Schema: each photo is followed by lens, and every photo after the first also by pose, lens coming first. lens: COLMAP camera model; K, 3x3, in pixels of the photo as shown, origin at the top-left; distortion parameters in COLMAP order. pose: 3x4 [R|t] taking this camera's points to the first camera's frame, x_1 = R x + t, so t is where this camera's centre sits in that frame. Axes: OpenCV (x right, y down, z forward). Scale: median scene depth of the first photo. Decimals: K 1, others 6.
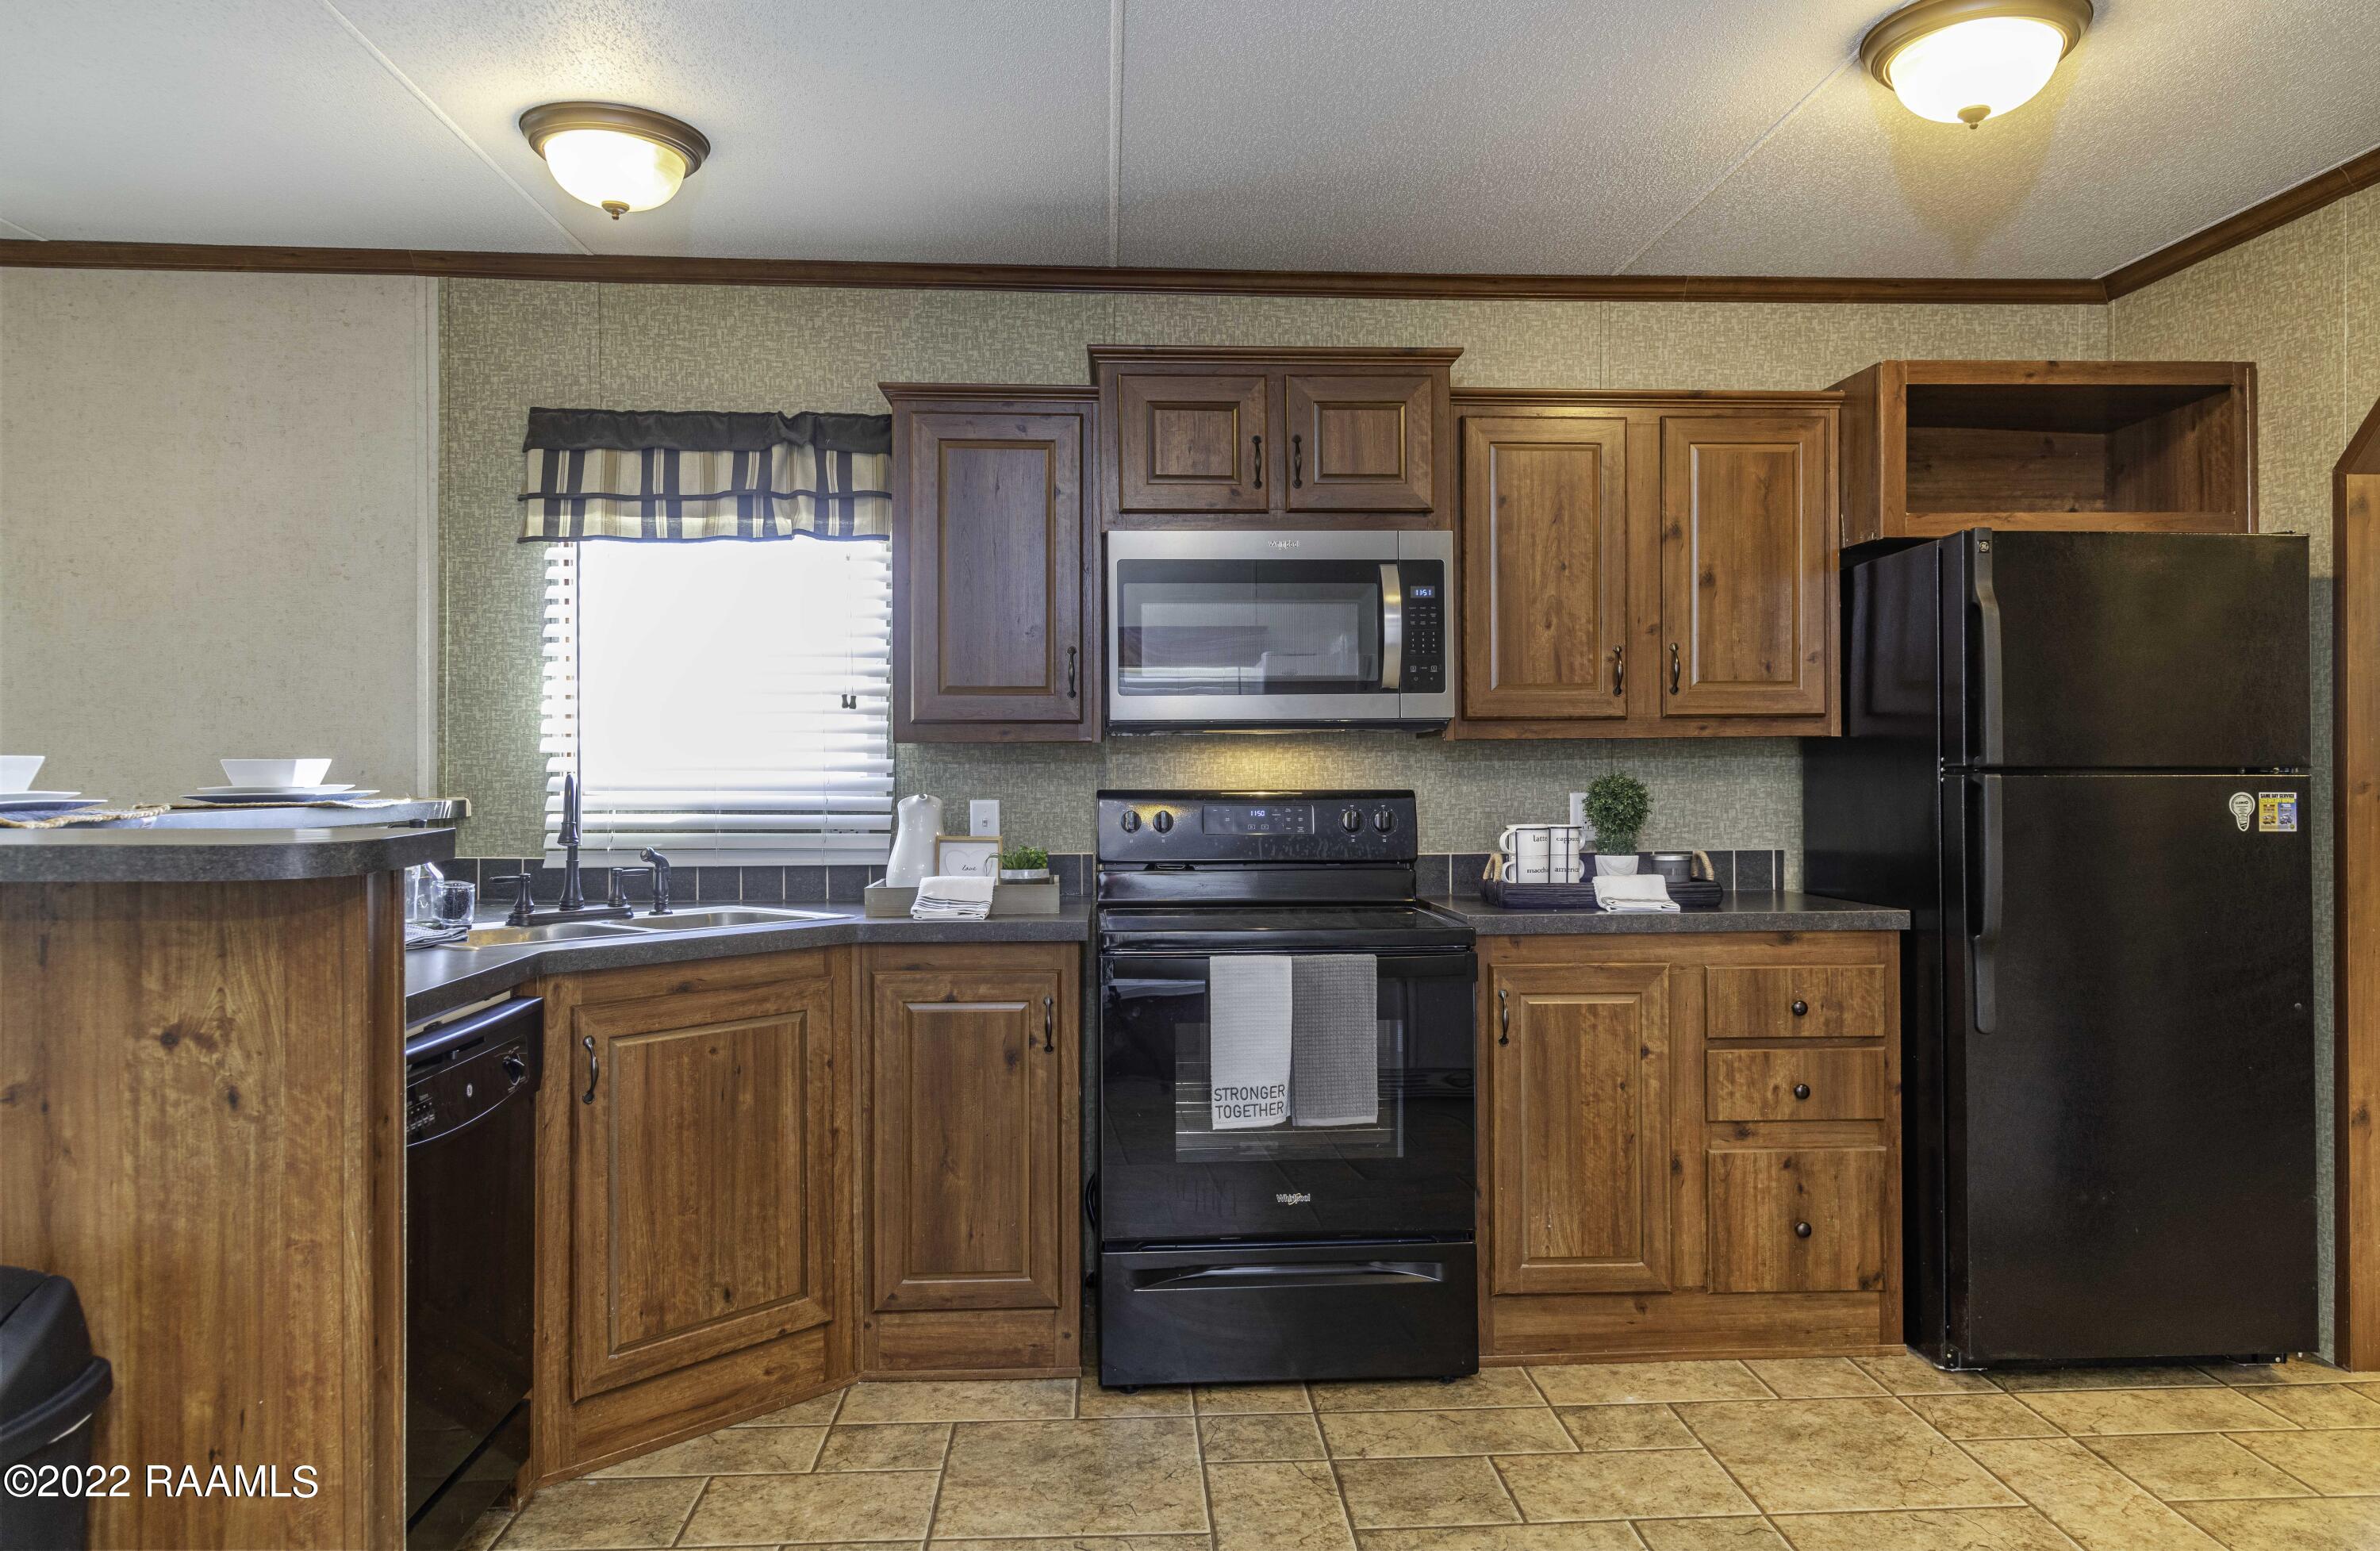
lens RADIAL K [[1584.3, 0, 1163.1], [0, 1584.3, 752.8], [0, 0, 1]] dist [0.022600, -0.014753]
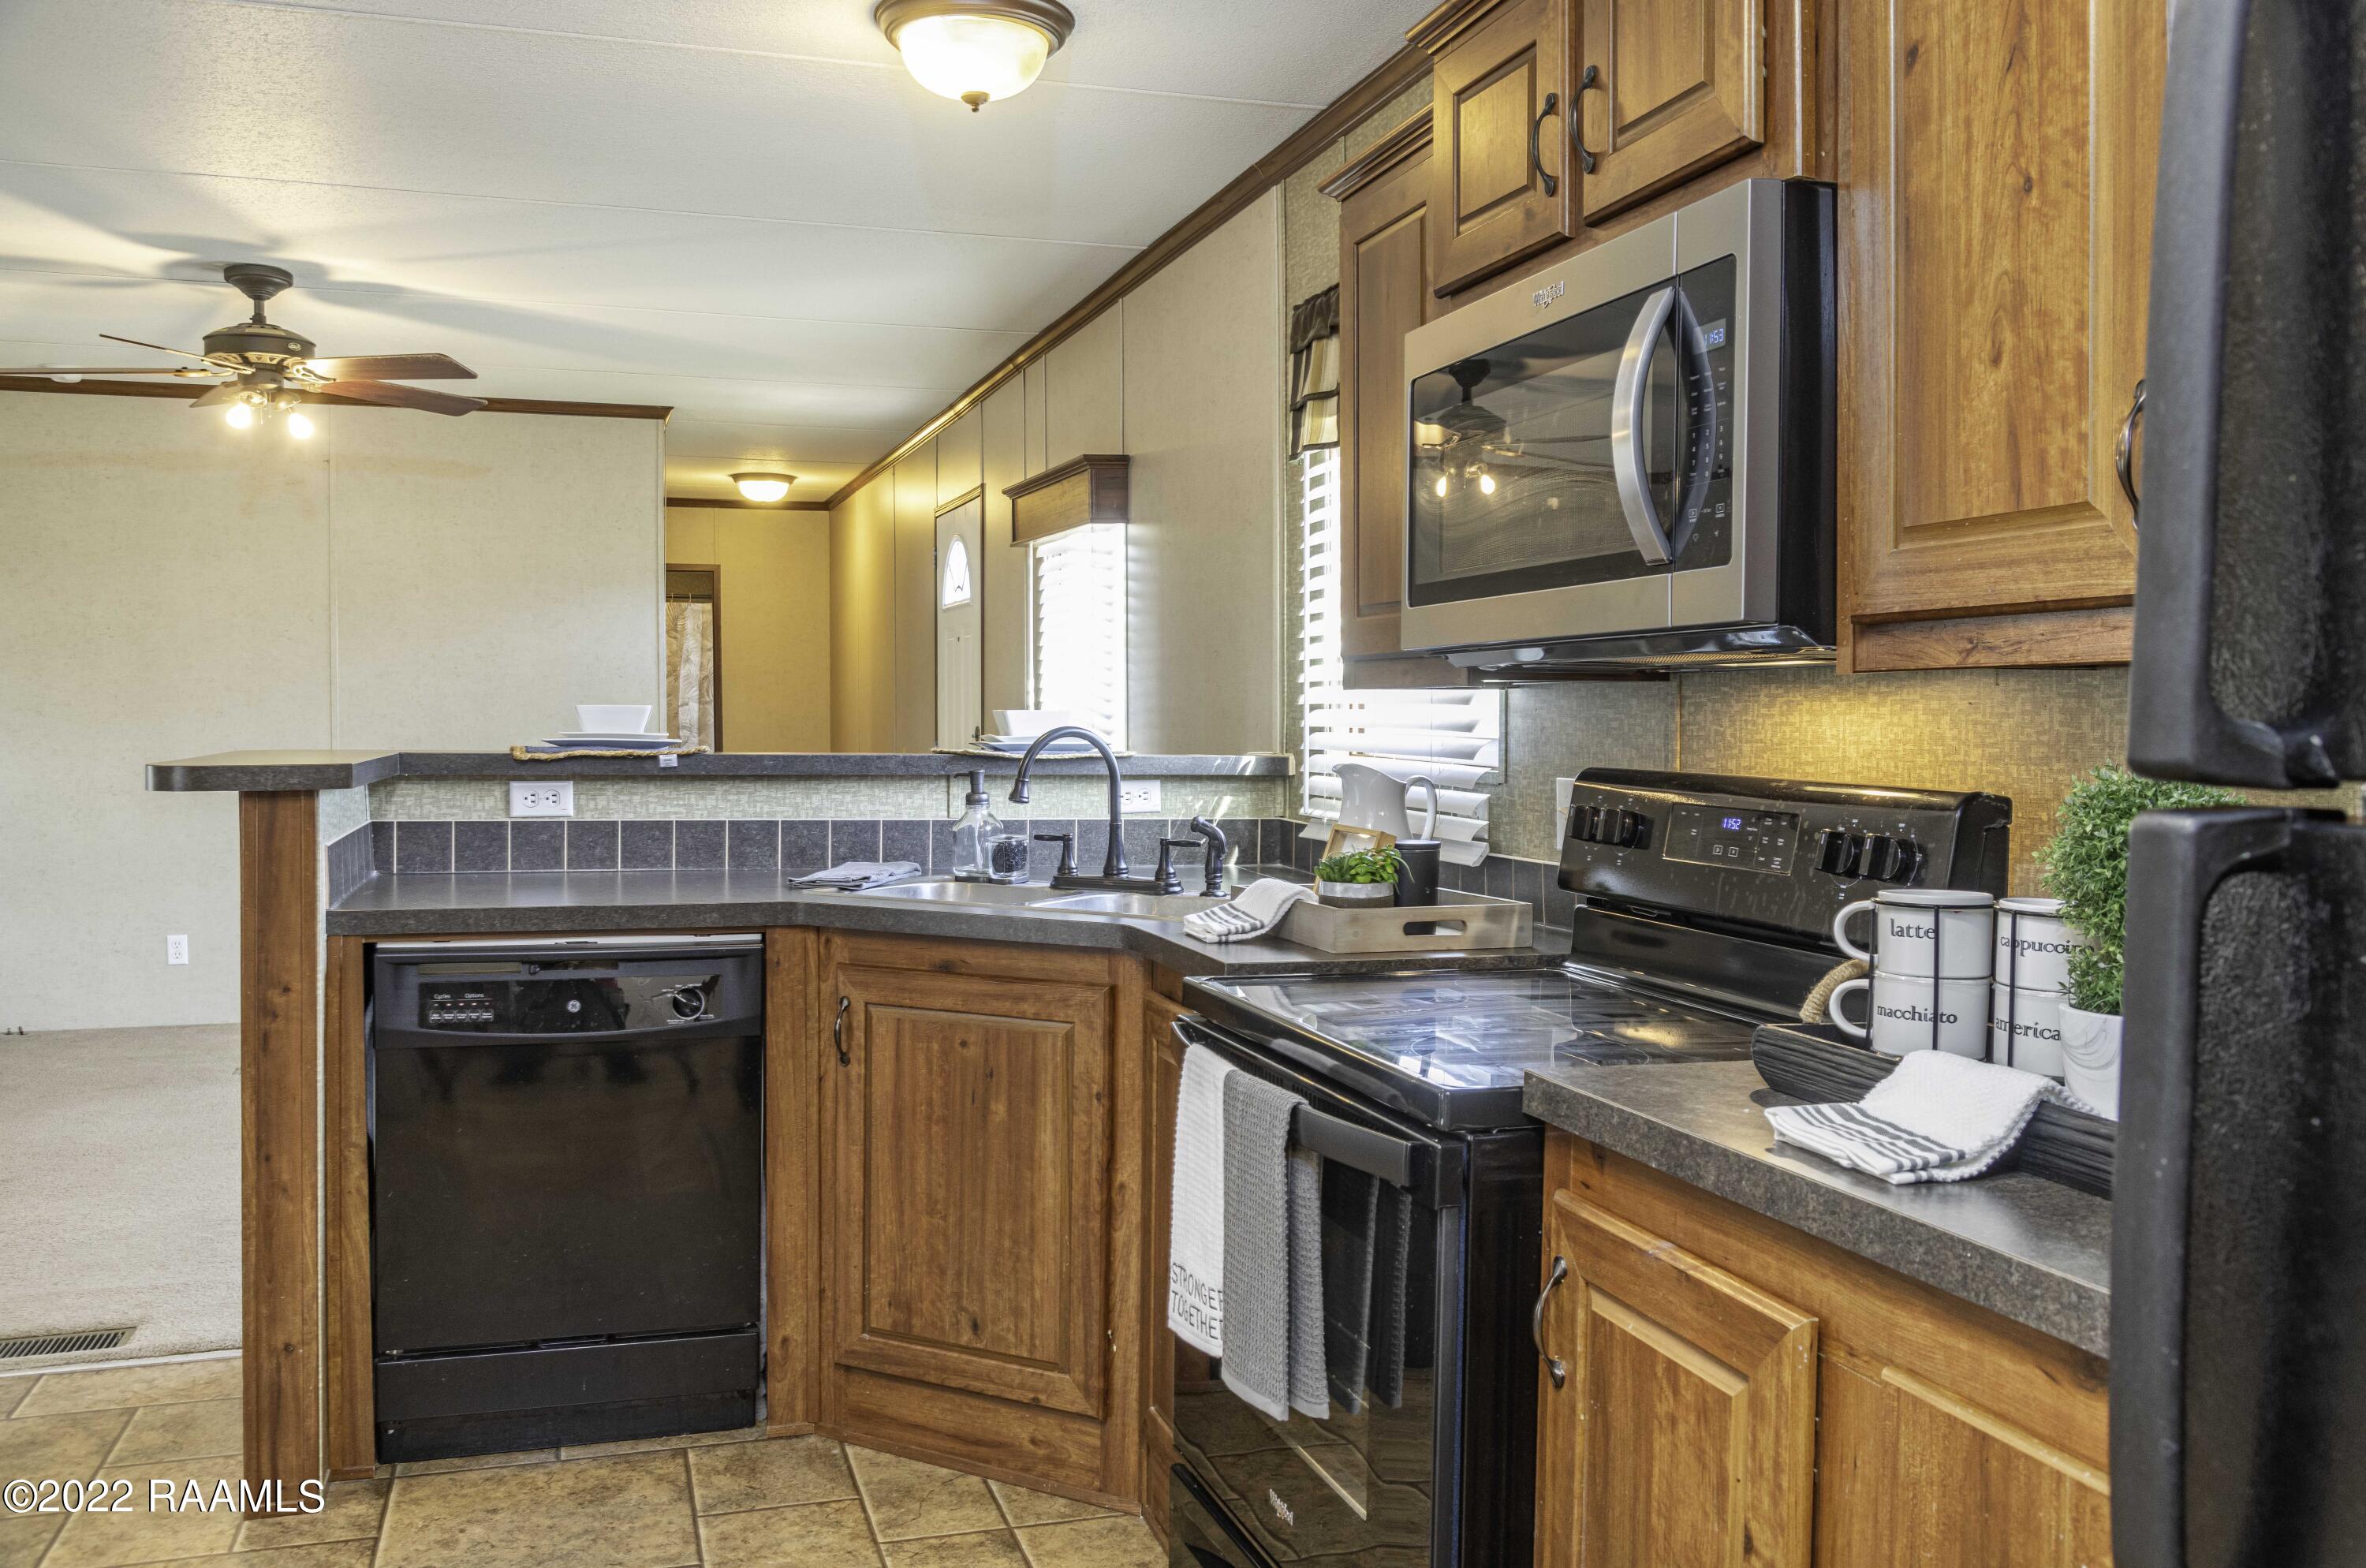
lens RADIAL K [[1962.5, 0, 1202.1], [0, 1962.5, 799.2], [0, 0, 1]] dist [0.061433, -0.057894]
pose [[0.242286, 0.047129, -0.969059, 0.754898], [-0.003363, 0.998854, 0.047737, 0.000850], [0.970199, -0.008307, 0.242167, 0.825958]]
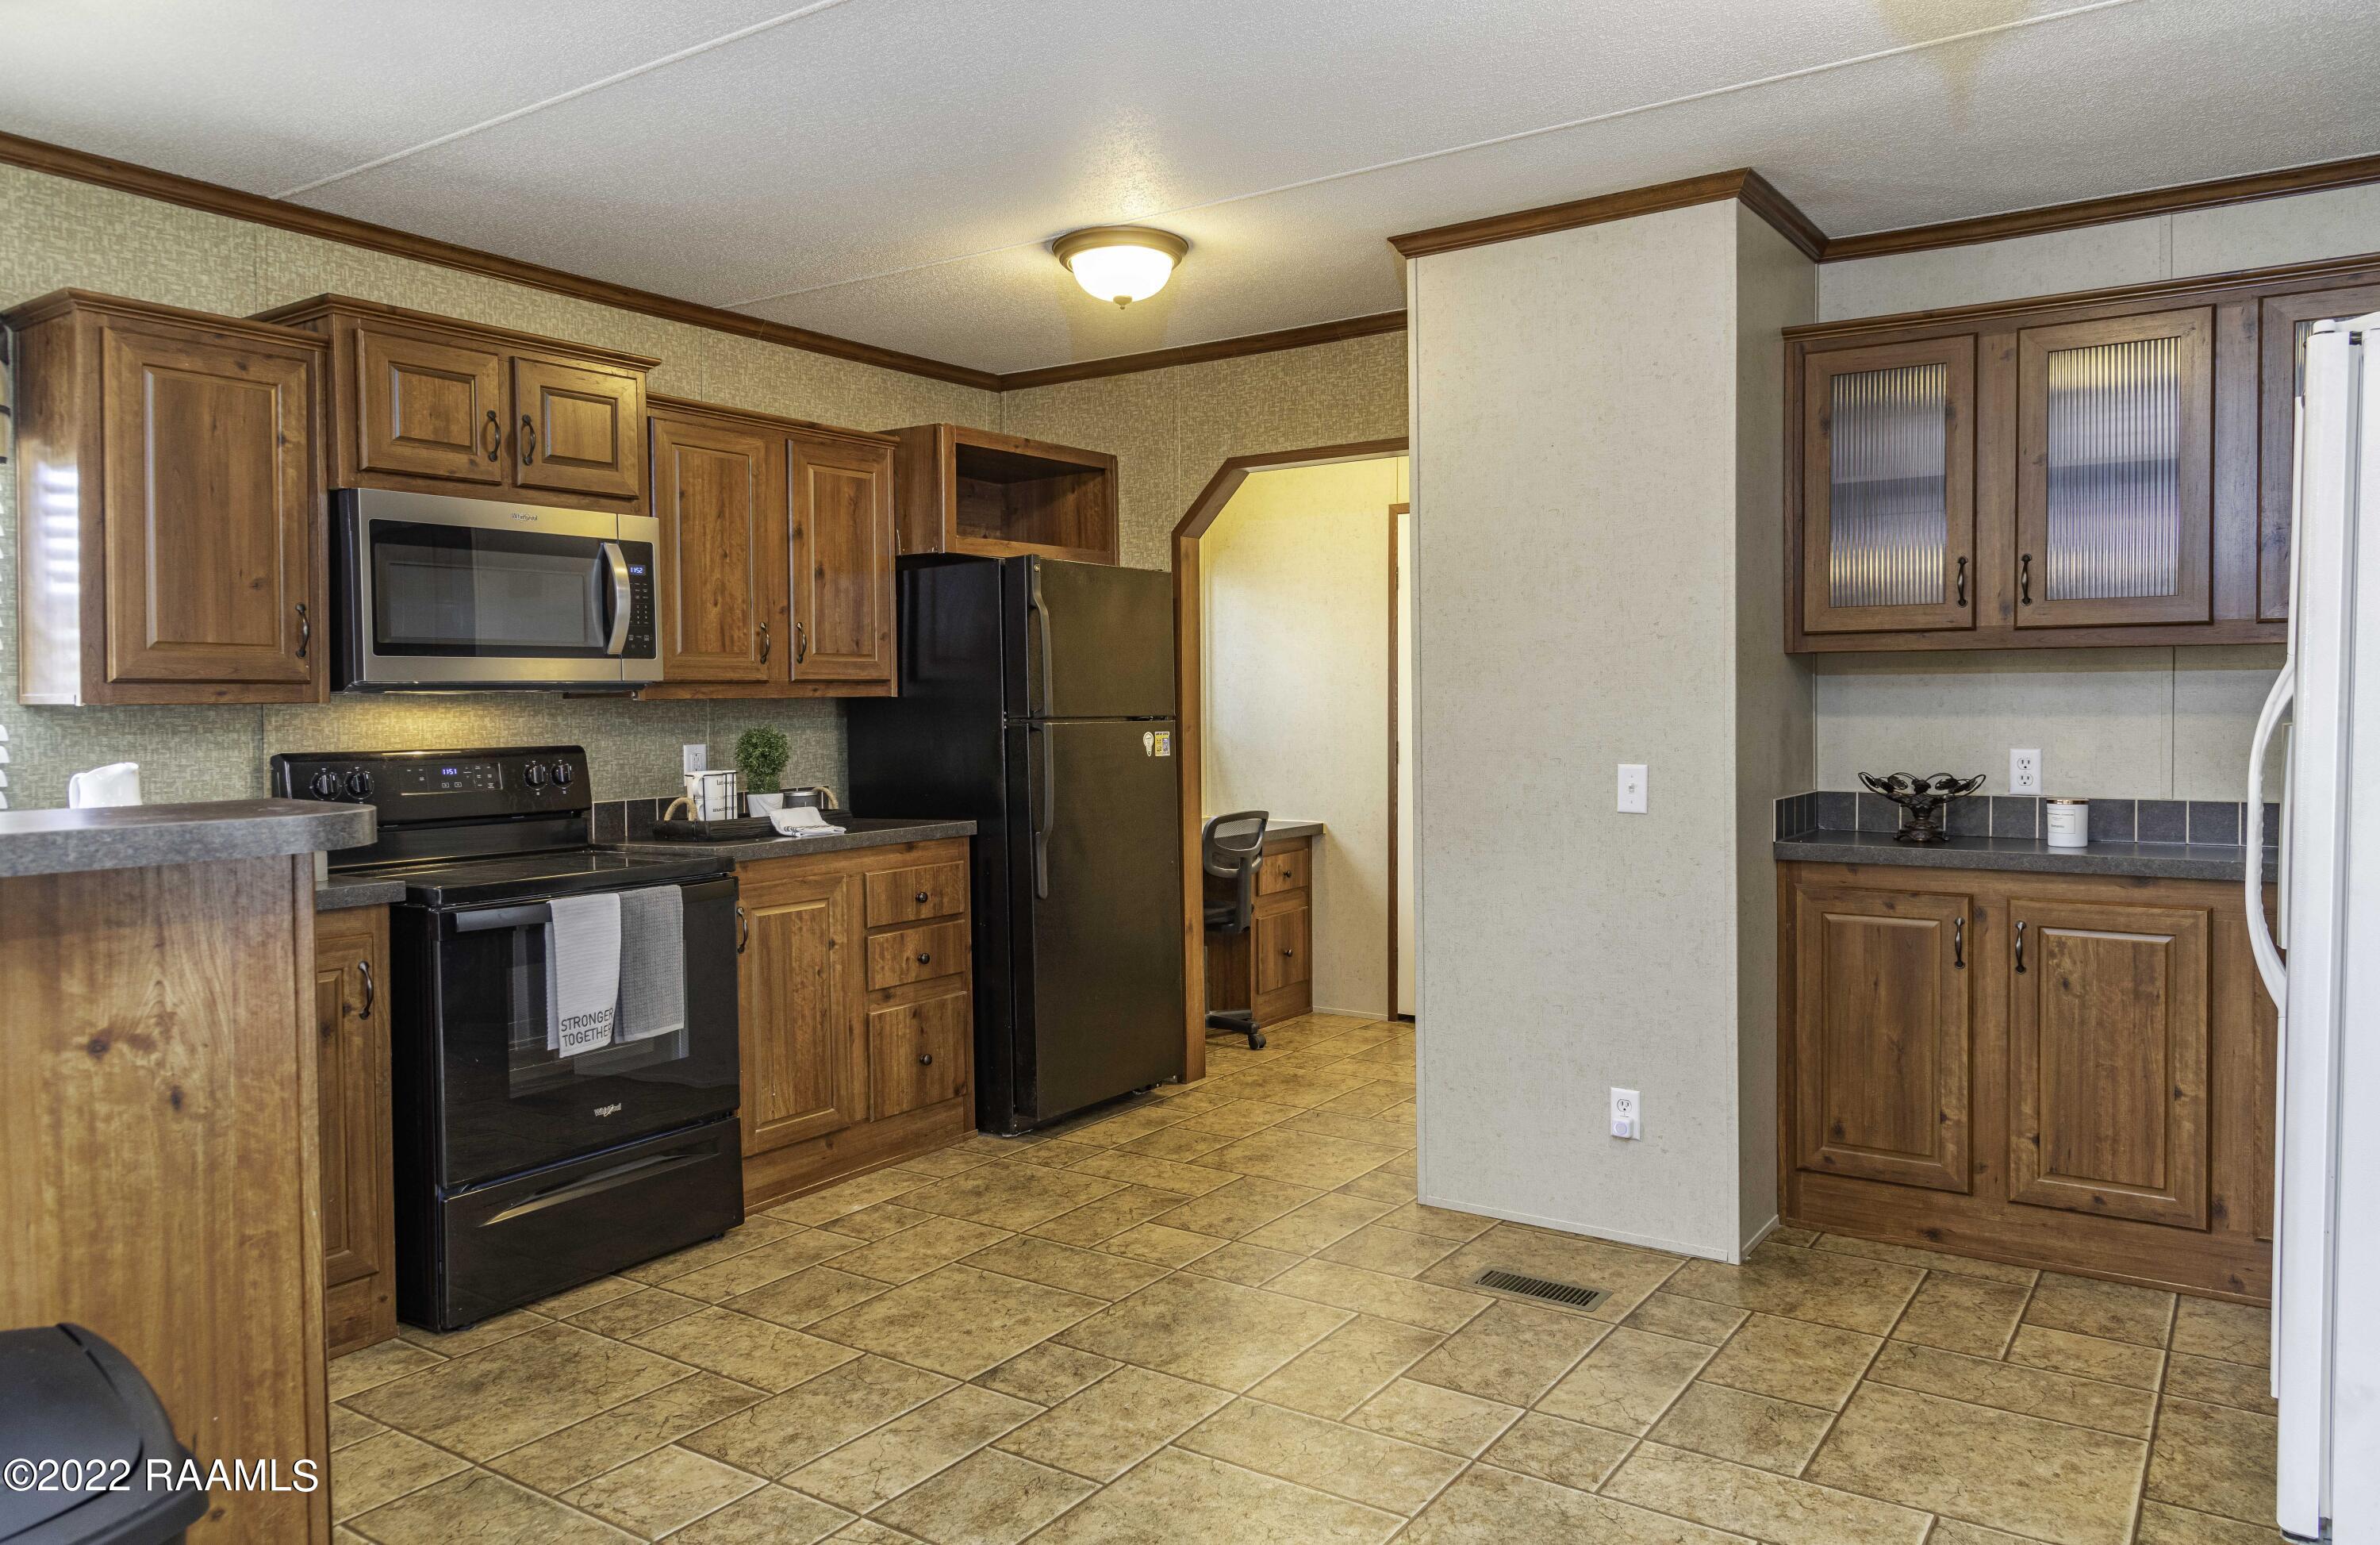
lens RADIAL K [[1584.5, 0, 1158.2], [0, 1584.5, 721.1], [0, 0, 1]] dist [0.022600, -0.014753]
pose [[0.631587, -0.012779, 0.775200, -0.547560], [0.006074, 0.999915, 0.011535, -0.004449], [-0.775282, -0.002576, 0.631611, -0.008992]]
